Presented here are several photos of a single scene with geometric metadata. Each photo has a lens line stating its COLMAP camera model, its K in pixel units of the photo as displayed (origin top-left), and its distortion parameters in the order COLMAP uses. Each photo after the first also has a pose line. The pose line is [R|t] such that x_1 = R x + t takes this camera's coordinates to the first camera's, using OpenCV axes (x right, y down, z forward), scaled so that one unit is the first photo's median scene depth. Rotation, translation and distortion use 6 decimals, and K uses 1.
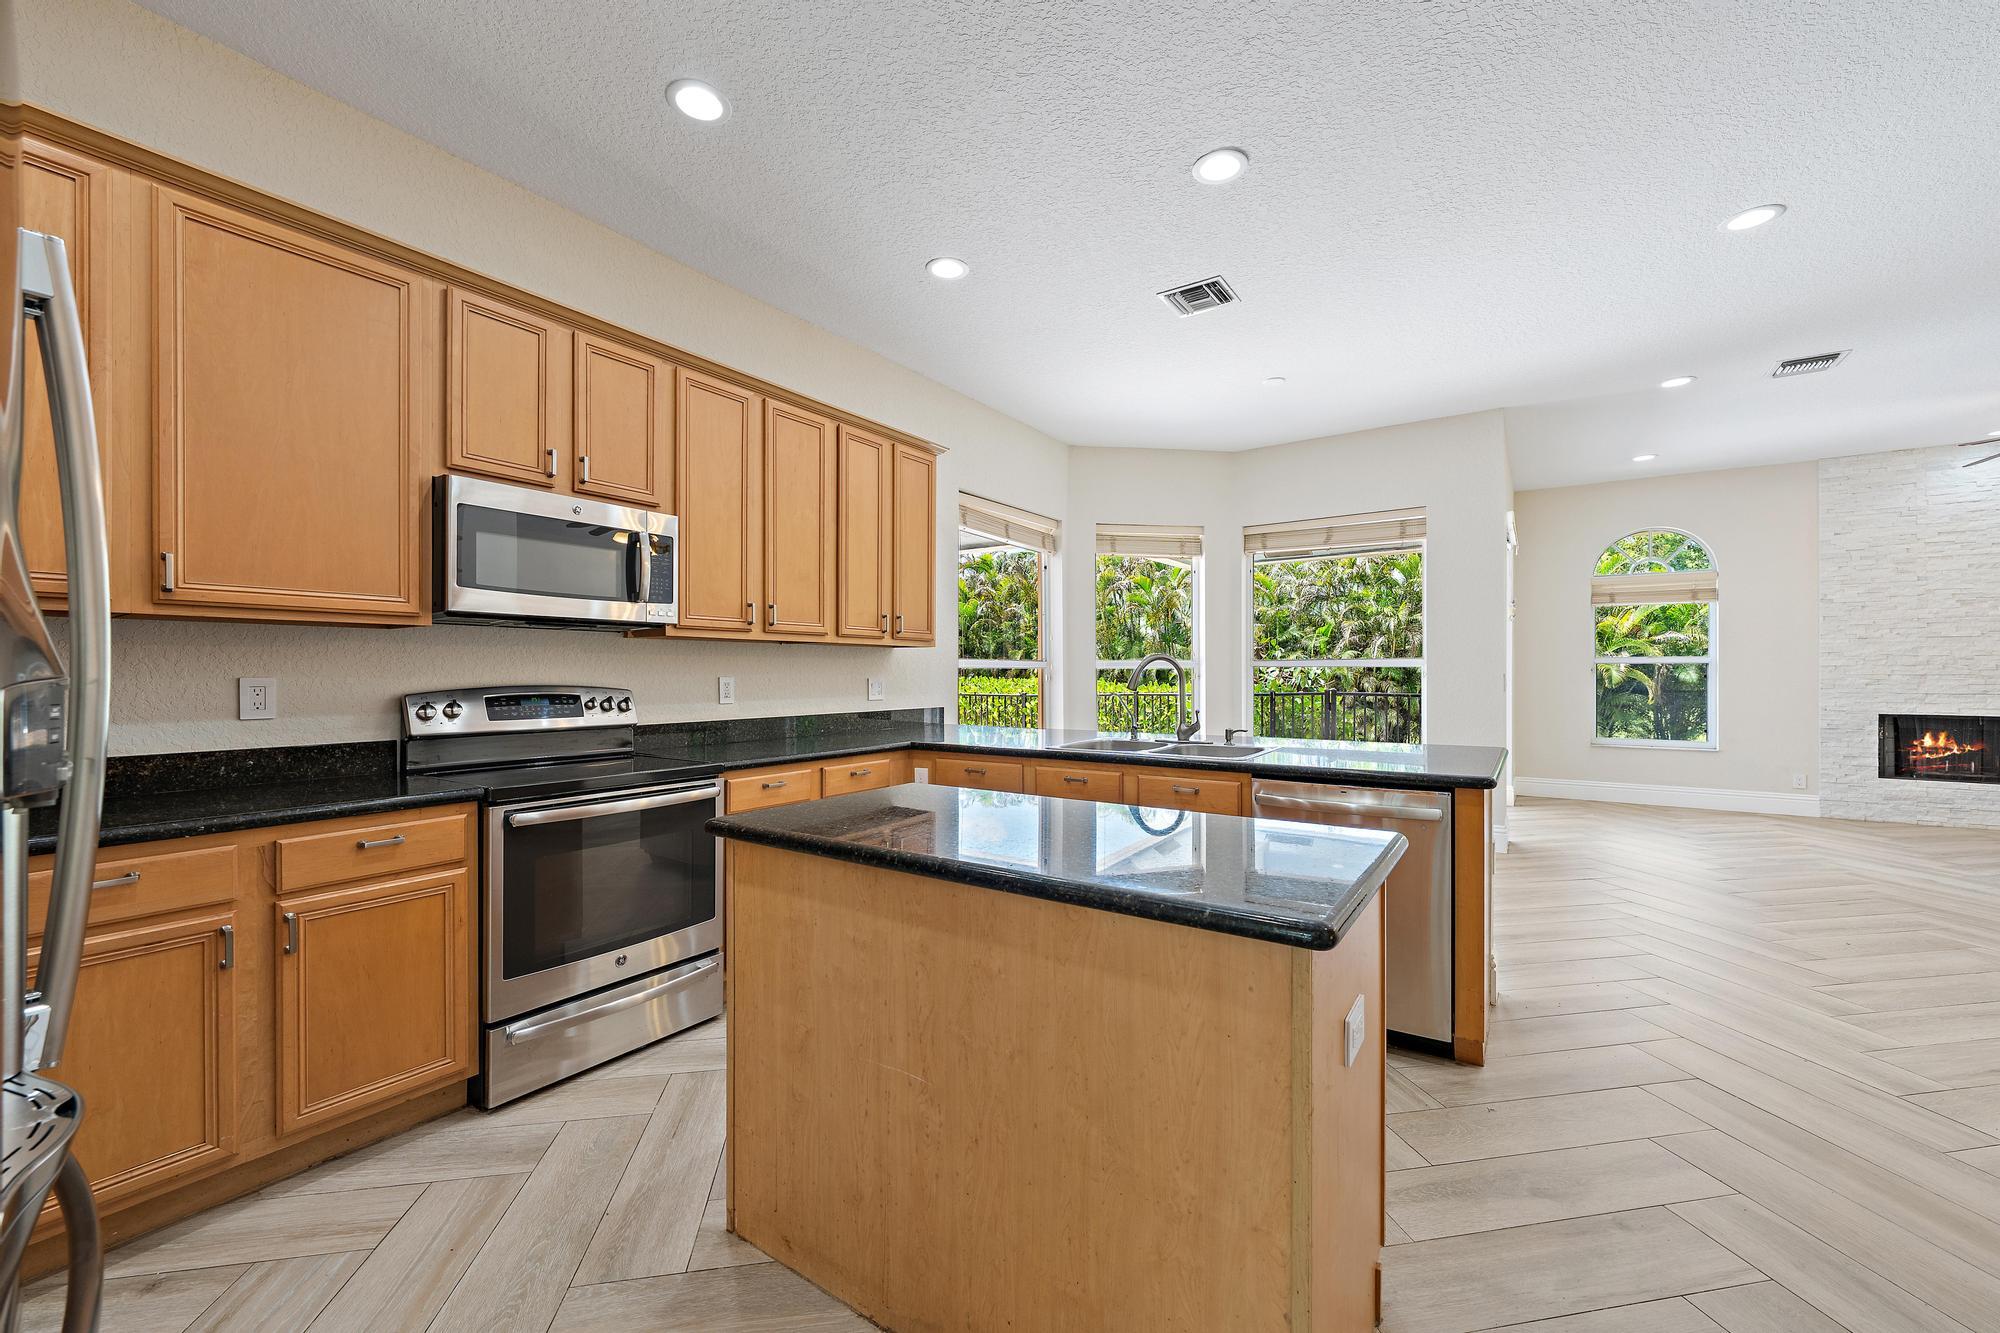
lens RADIAL K [[780.1, 0, 1013.5], [0, 780.1, 675.3], [0, 0, 1]] dist [0.002398, 0.000024]
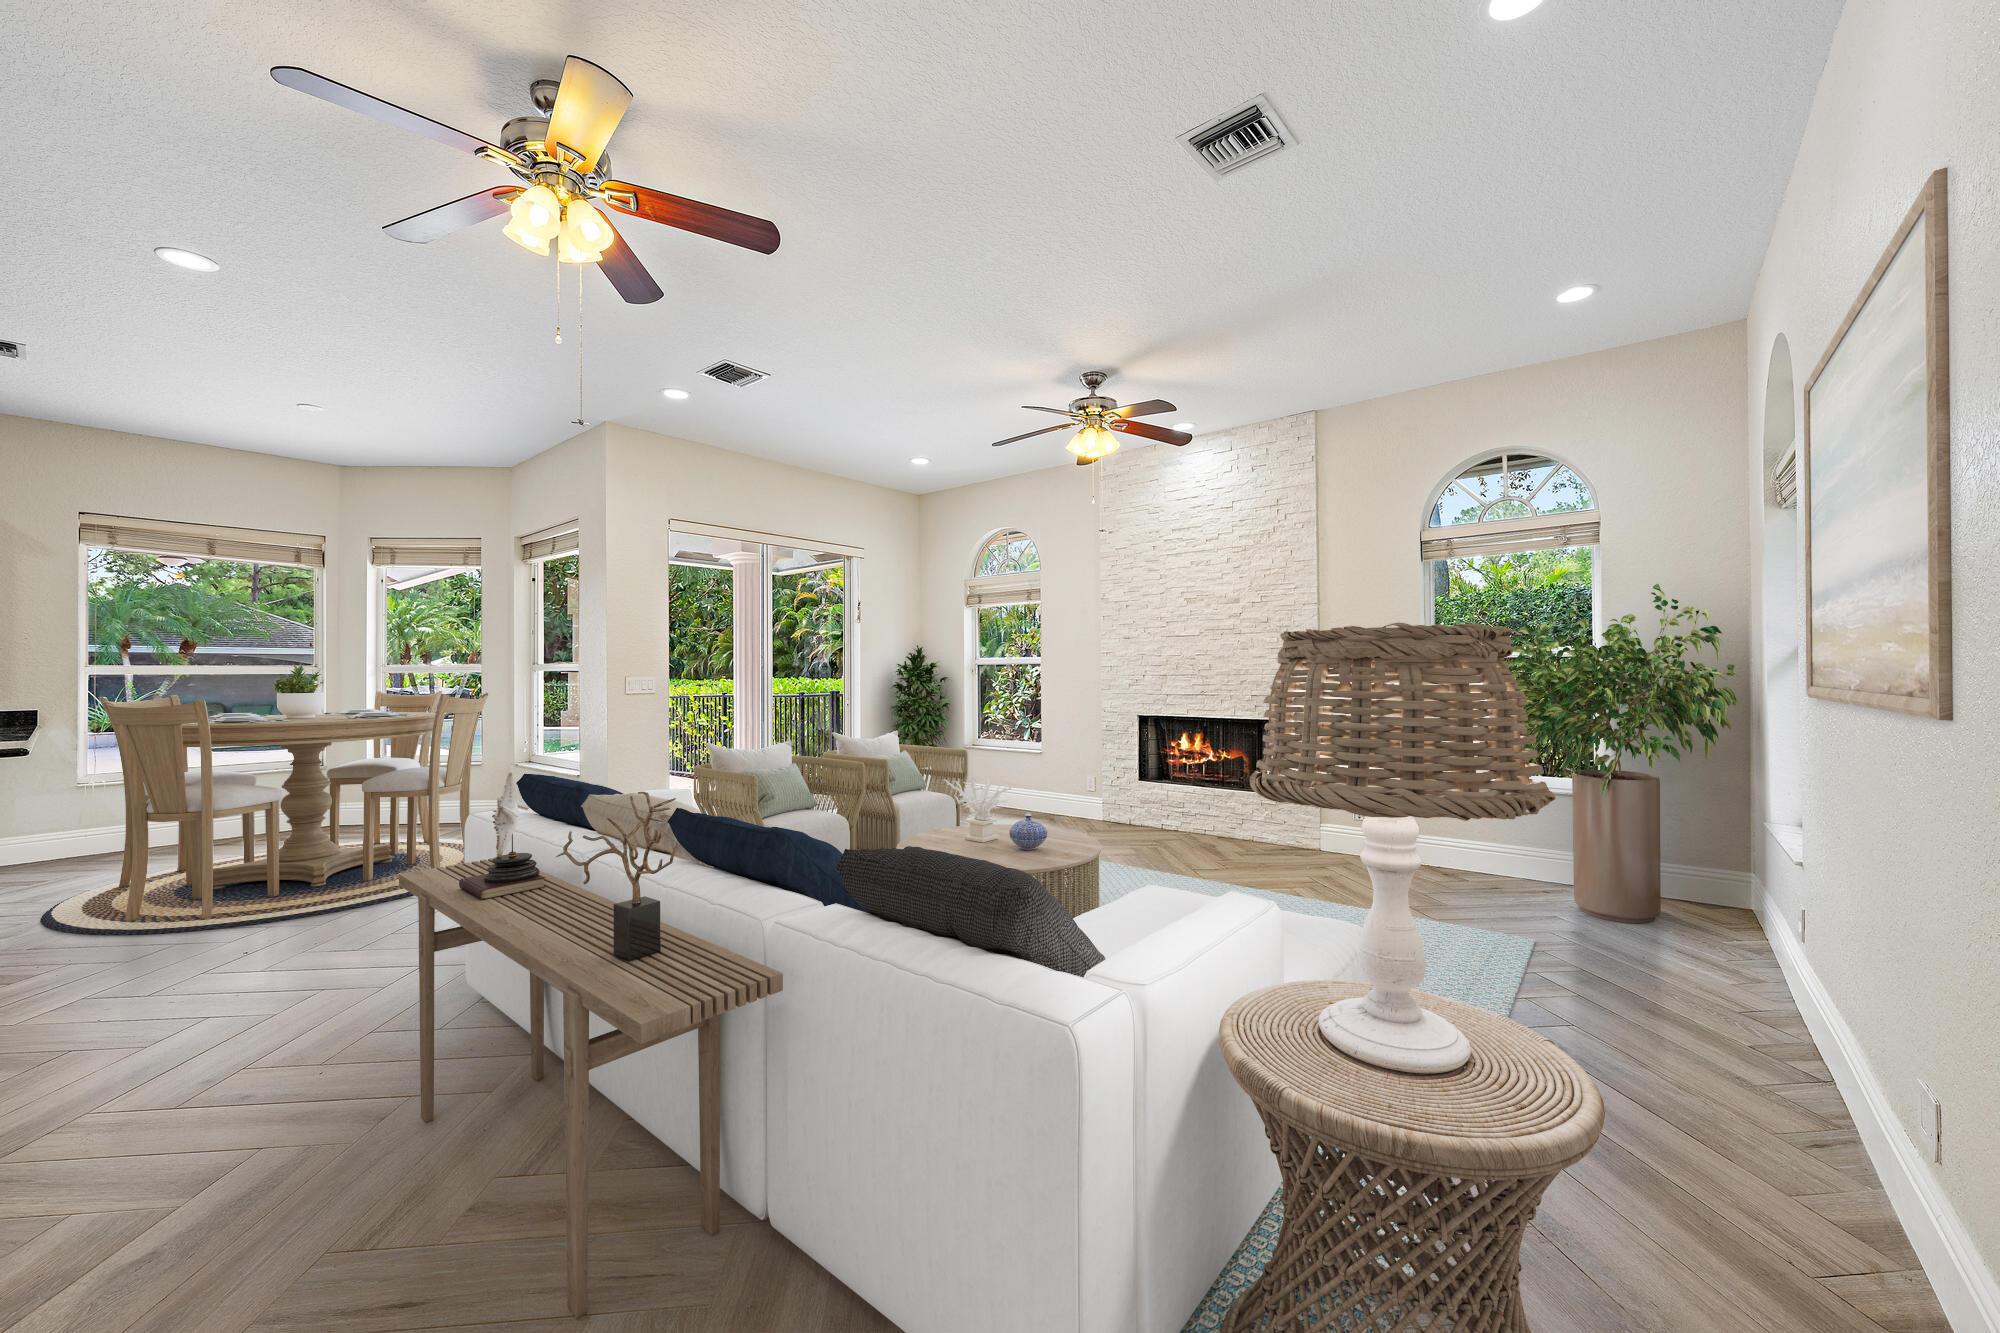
lens RADIAL K [[780.1, 0, 996.7], [0, 780.1, 667.8], [0, 0, 1]] dist [0.002398, 0.000024]
pose [[0.995308, -0.001939, -0.096737, 1.030994], [0.000691, 0.999916, -0.012939, 0.002593], [0.096754, 0.012812, 0.995226, 0.011464]]
